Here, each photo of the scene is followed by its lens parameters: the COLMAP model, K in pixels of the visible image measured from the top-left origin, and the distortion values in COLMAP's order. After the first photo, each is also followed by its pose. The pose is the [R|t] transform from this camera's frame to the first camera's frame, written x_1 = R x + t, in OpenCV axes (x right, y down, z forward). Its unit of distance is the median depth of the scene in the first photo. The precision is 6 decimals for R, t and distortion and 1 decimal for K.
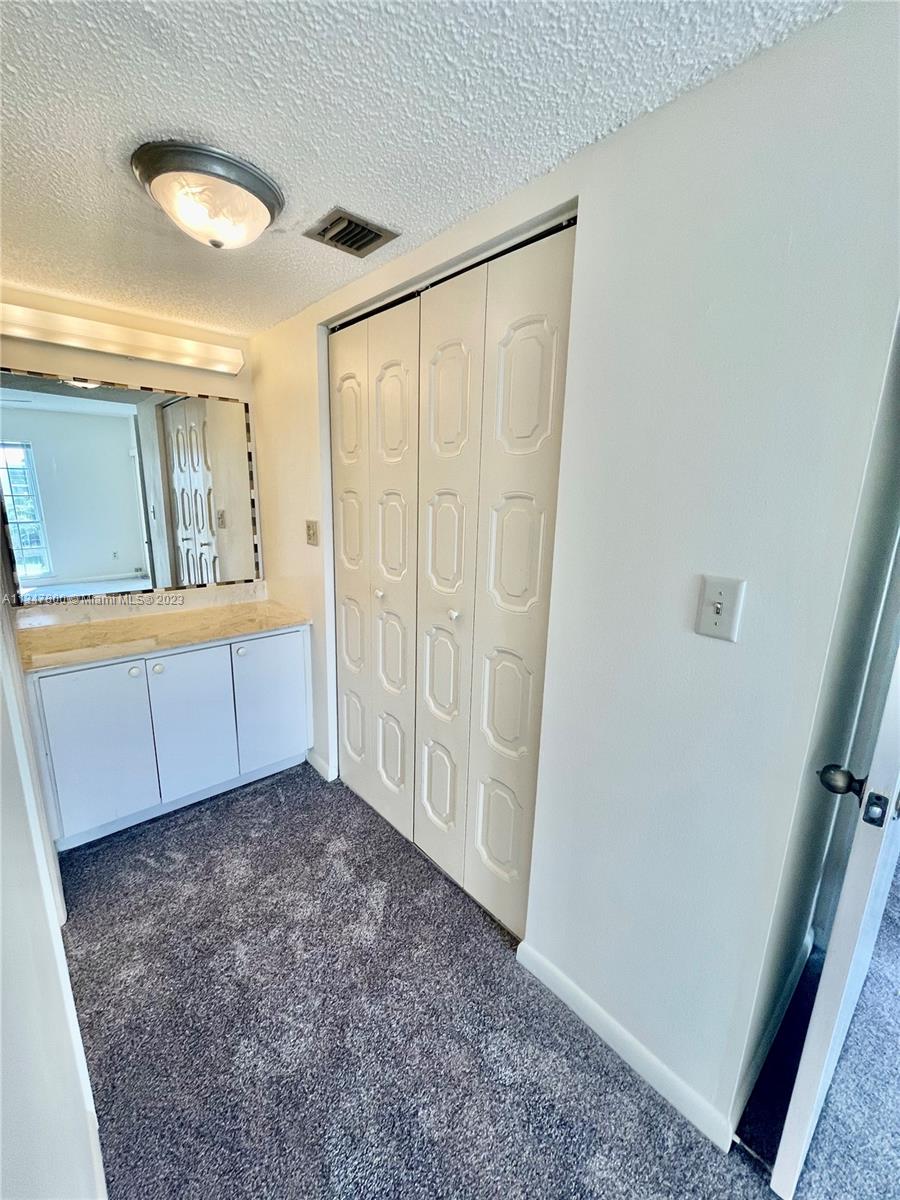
lens RADIAL K [[484.9, 0, 447.7], [0, 484.9, 596.8], [0, 0, 1]] dist [-0.000418, 0.000345]
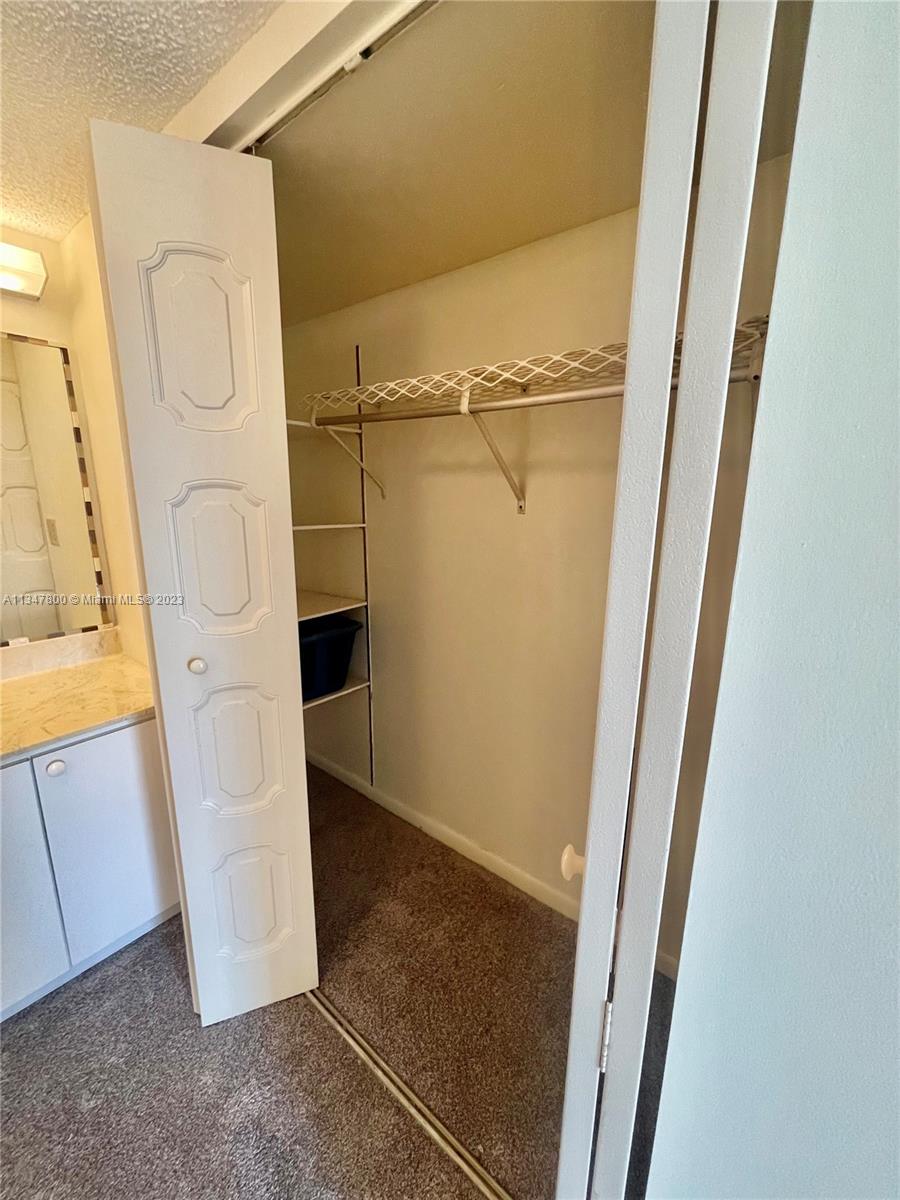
lens RADIAL K [[484.9, 0, 447.7], [0, 484.9, 596.8], [0, 0, 1]] dist [-0.000418, 0.000345]
pose [[0.987883, -0.045674, 0.148330, -0.035881], [0.044442, 0.998945, 0.011609, -0.066682], [-0.148703, -0.004876, 0.988870, 0.314541]]
